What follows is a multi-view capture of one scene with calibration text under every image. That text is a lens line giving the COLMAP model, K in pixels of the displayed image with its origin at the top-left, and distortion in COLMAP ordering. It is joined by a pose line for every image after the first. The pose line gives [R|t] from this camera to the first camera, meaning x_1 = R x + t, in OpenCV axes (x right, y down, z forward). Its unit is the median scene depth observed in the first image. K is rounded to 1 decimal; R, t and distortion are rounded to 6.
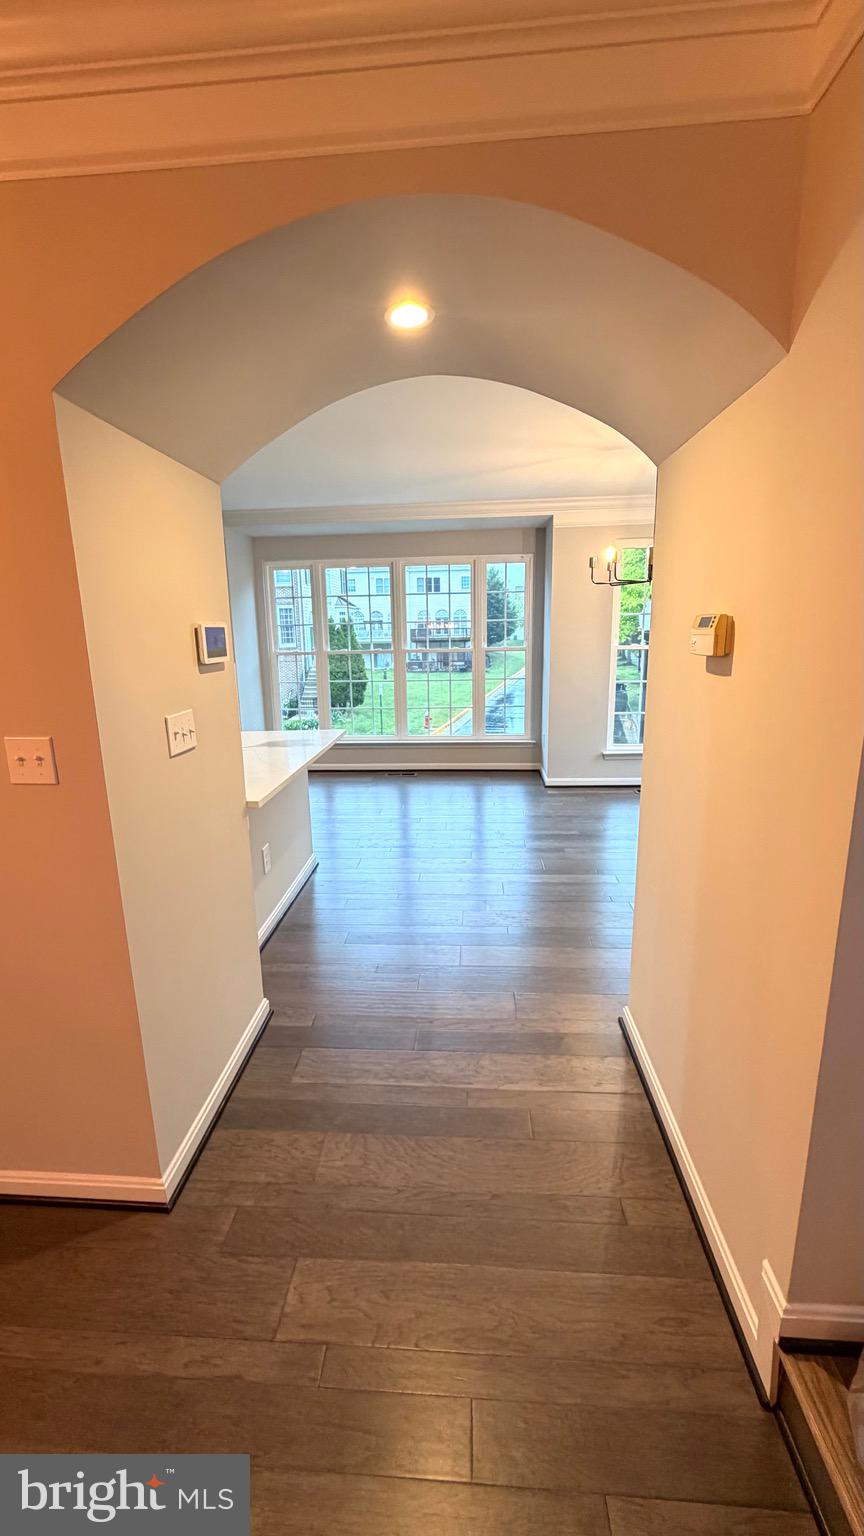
lens RADIAL K [[611.3, 0, 428.3], [0, 611.3, 763.7], [0, 0, 1]] dist [0.000979, -0.000090]
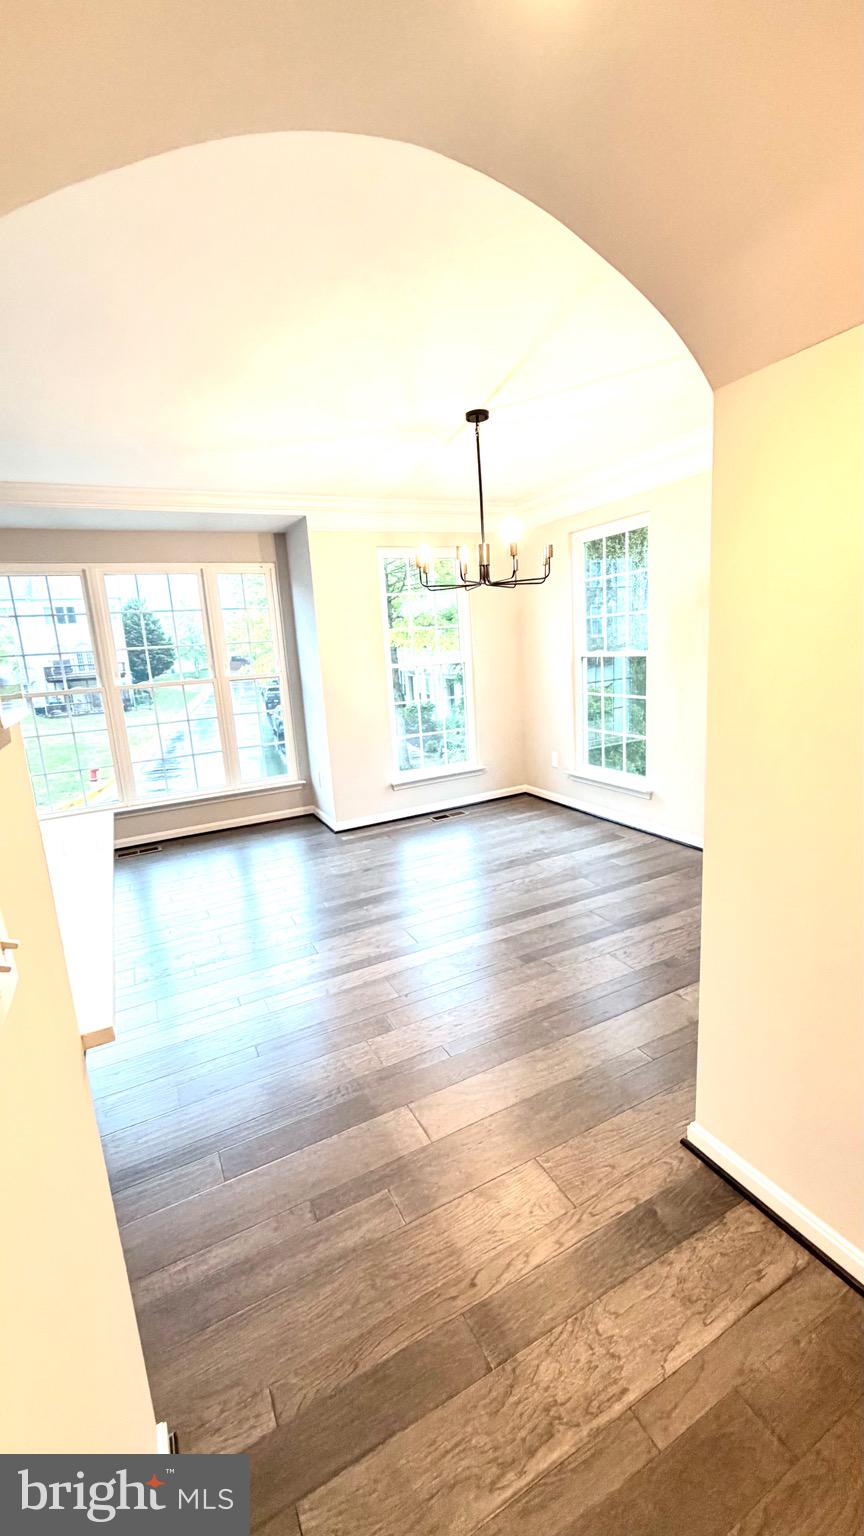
lens RADIAL K [[611.3, 0, 428.3], [0, 611.3, 763.7], [0, 0, 1]] dist [0.000979, -0.000090]
pose [[0.857329, -0.133733, 0.497095, -0.103635], [0.156116, 0.987732, -0.003521, -0.033165], [-0.490526, 0.080623, 0.867689, 0.183323]]
